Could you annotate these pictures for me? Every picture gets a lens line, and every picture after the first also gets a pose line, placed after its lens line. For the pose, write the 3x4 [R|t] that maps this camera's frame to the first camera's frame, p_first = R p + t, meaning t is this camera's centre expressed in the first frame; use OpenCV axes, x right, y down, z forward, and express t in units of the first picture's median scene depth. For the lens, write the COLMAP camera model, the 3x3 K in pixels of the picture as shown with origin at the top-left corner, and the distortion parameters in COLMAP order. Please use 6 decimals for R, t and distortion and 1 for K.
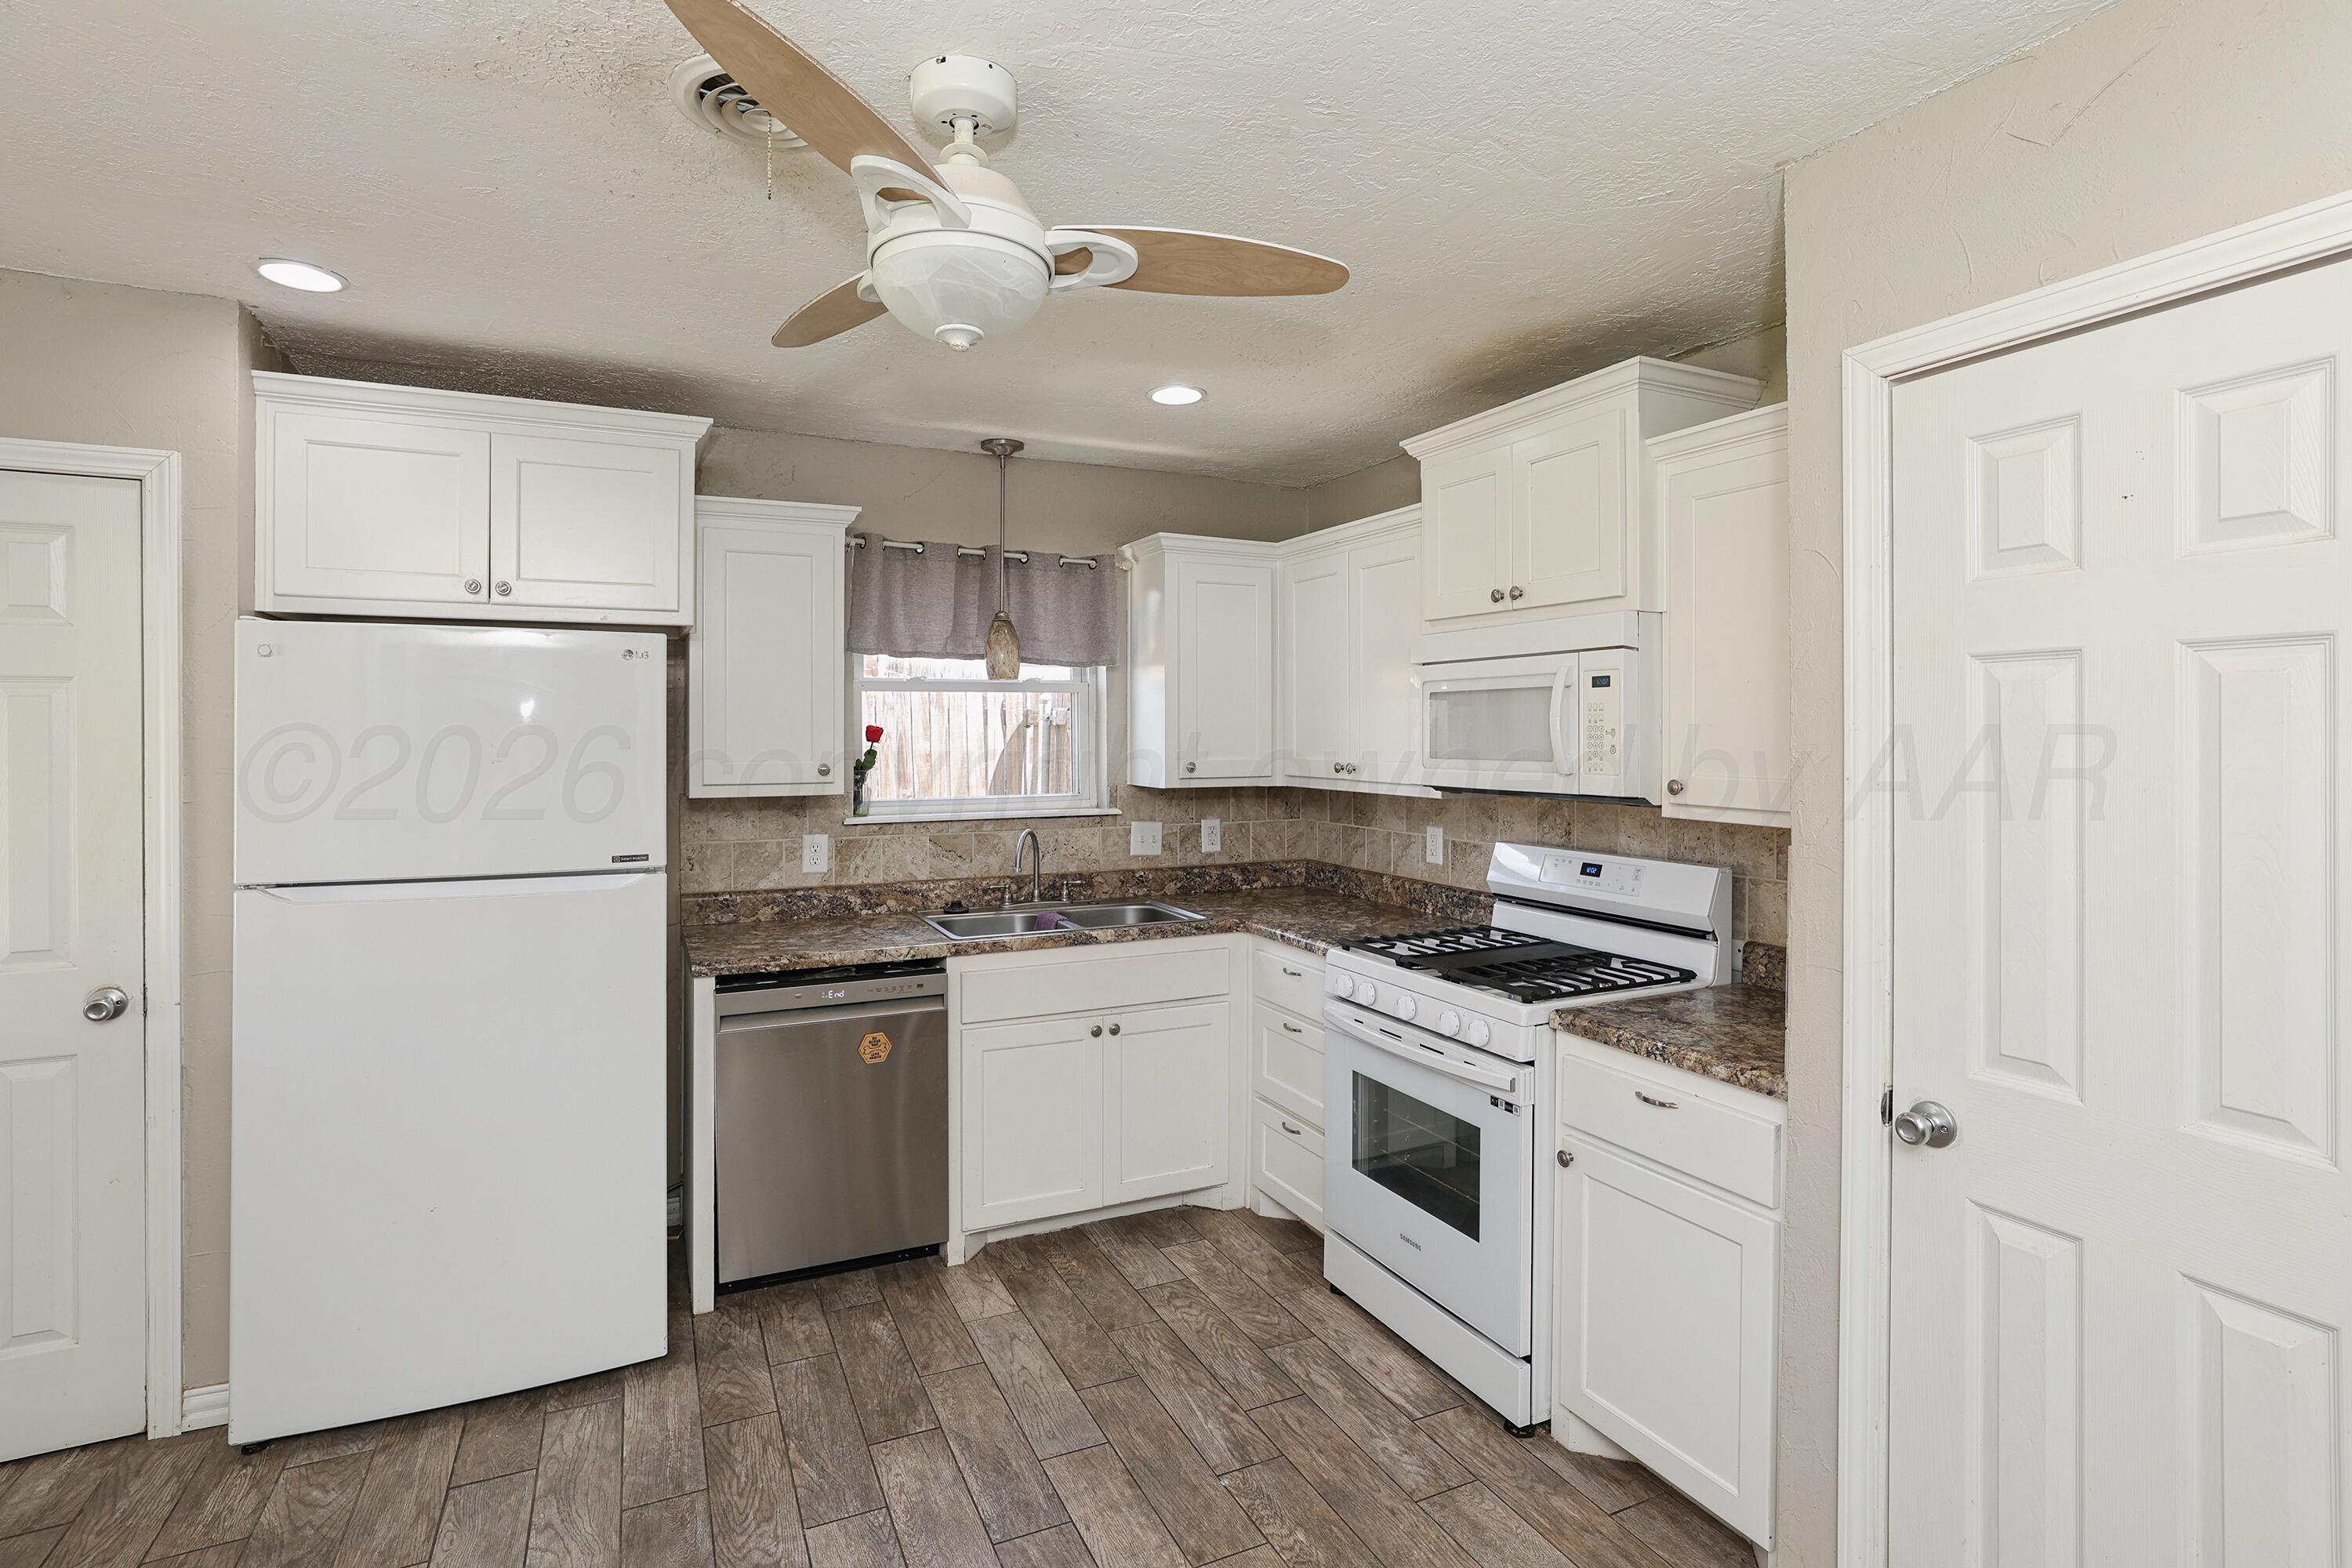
lens RADIAL K [[1145.6, 0, 1158.6], [0, 1145.6, 749.3], [0, 0, 1]] dist [-0.005103, 0.010208]
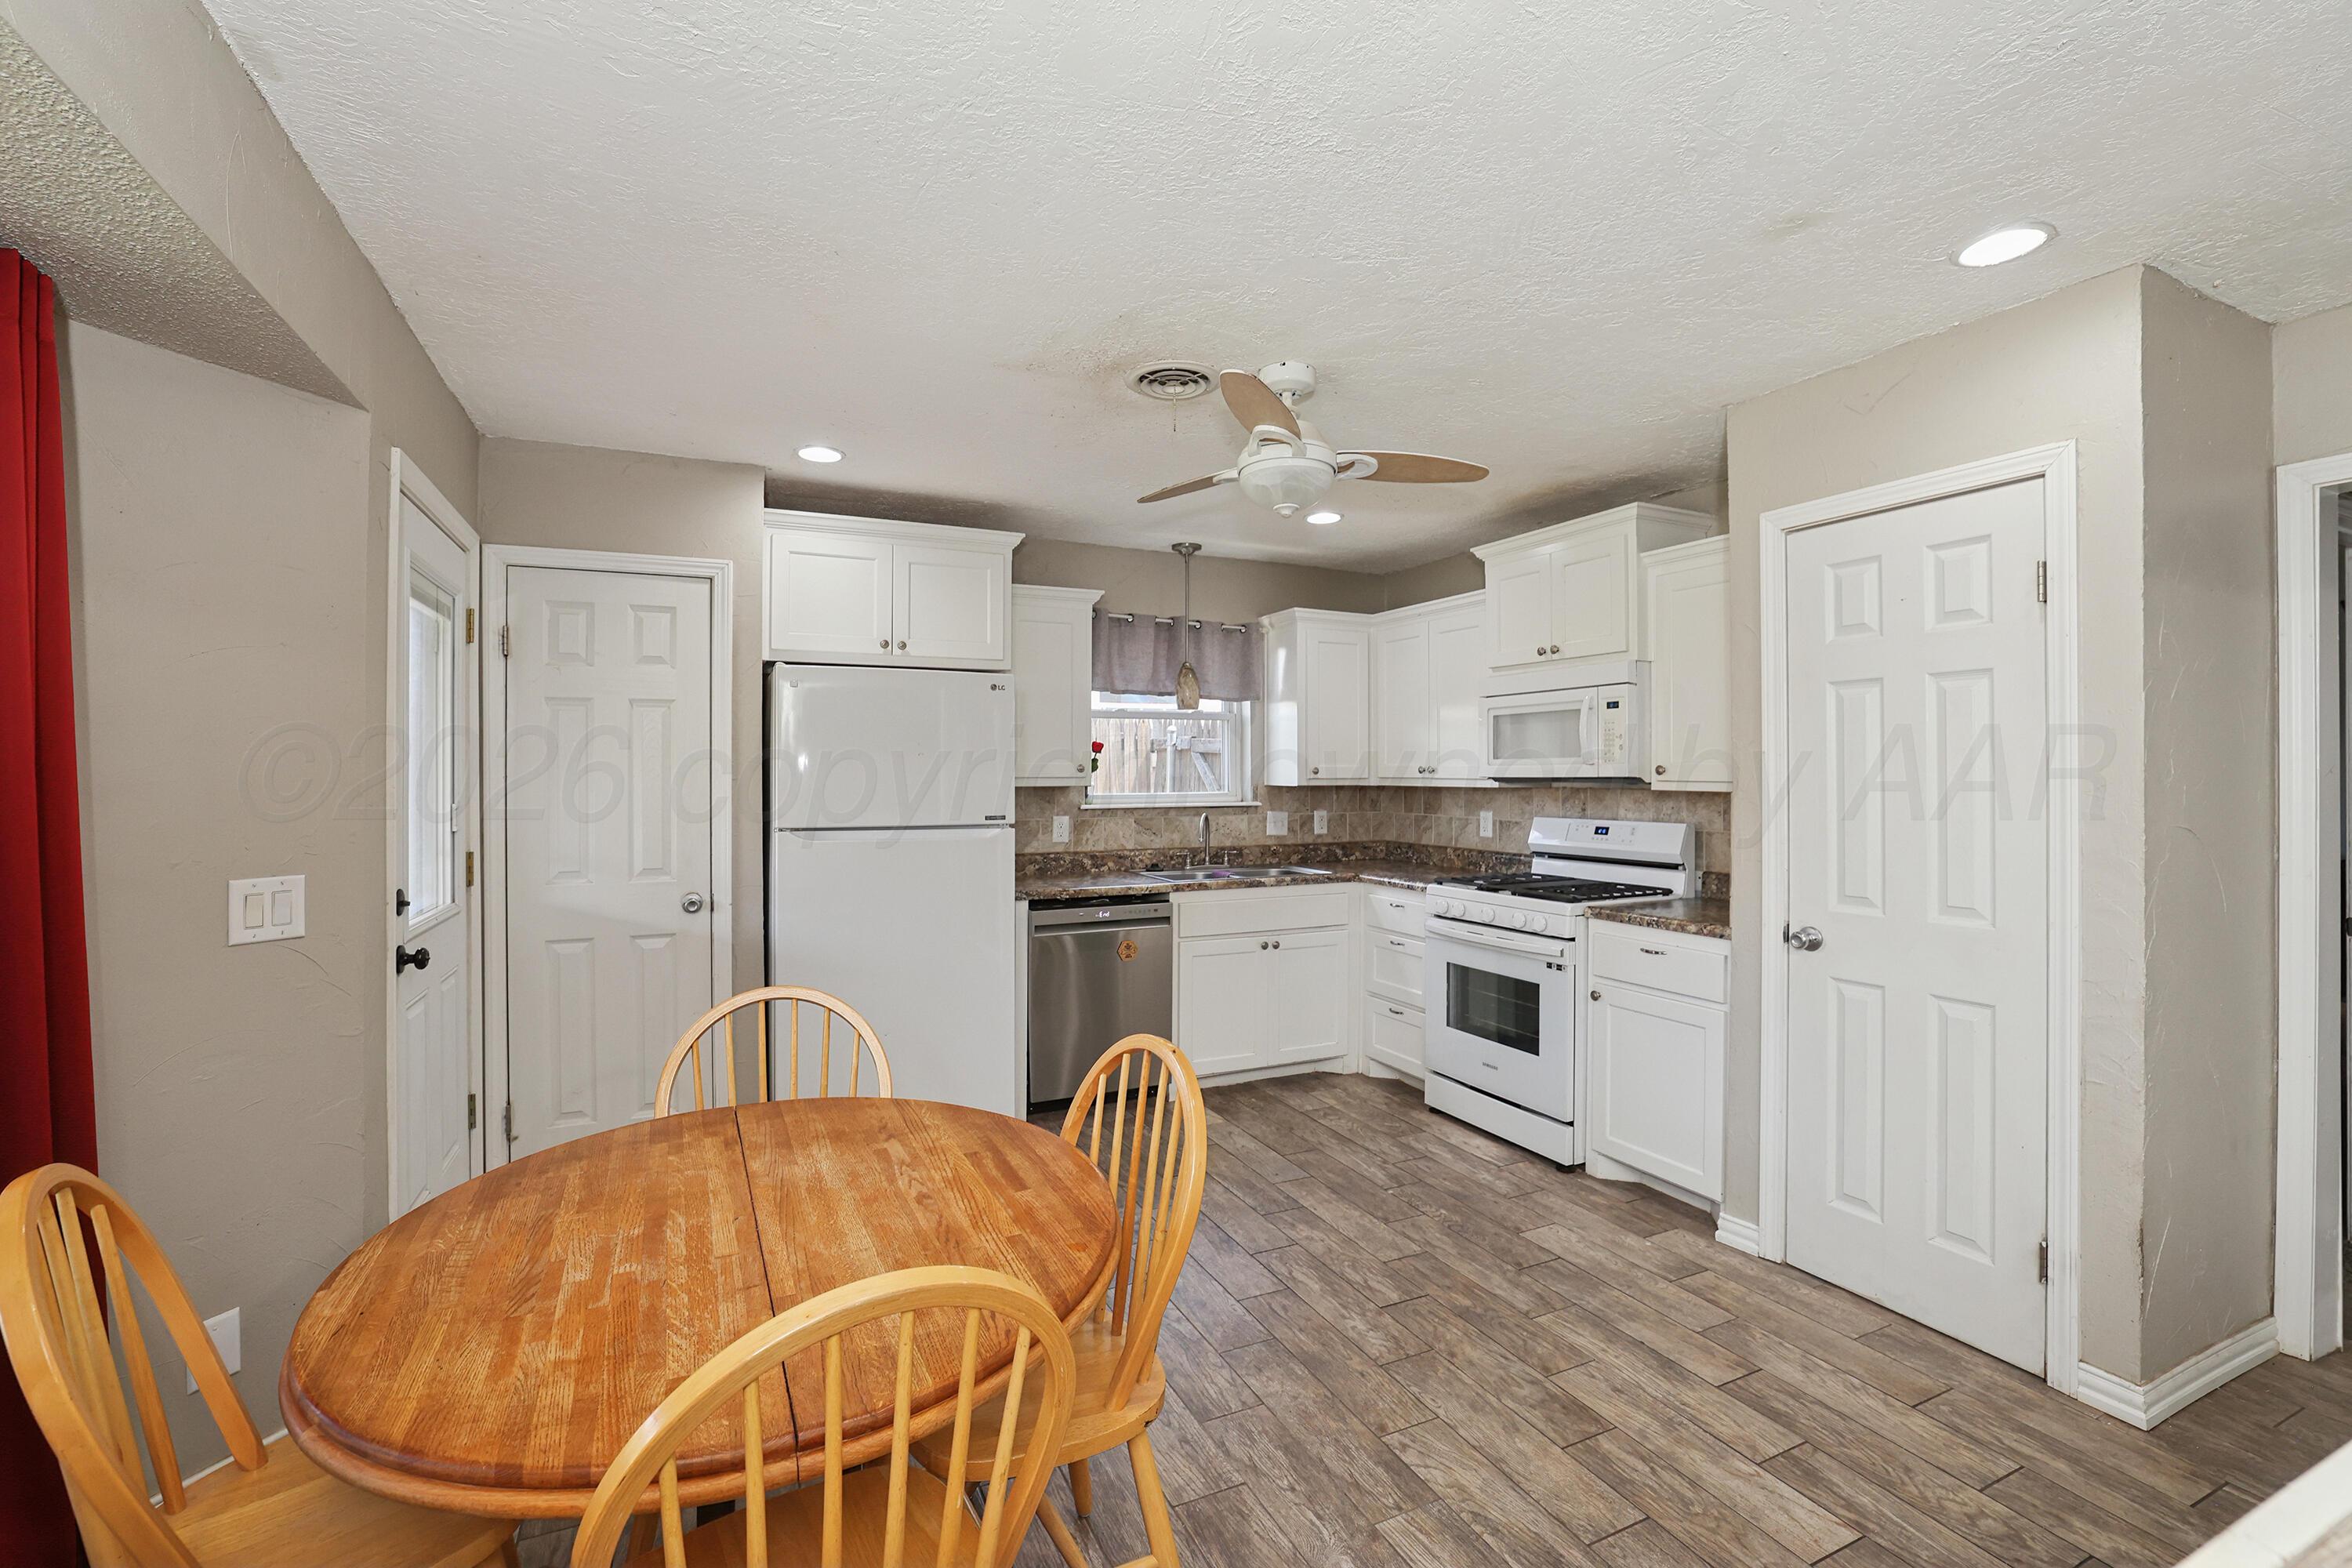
lens RADIAL K [[1027.2, 0, 1176.0], [0, 1027.2, 784.0], [0, 0, 1]] dist [0.000089, 0.000034]
pose [[0.999935, -0.000312, 0.011389, -0.202337], [0.000397, 0.999972, -0.007494, 0.052145], [-0.011387, 0.007498, 0.999907, -0.358345]]
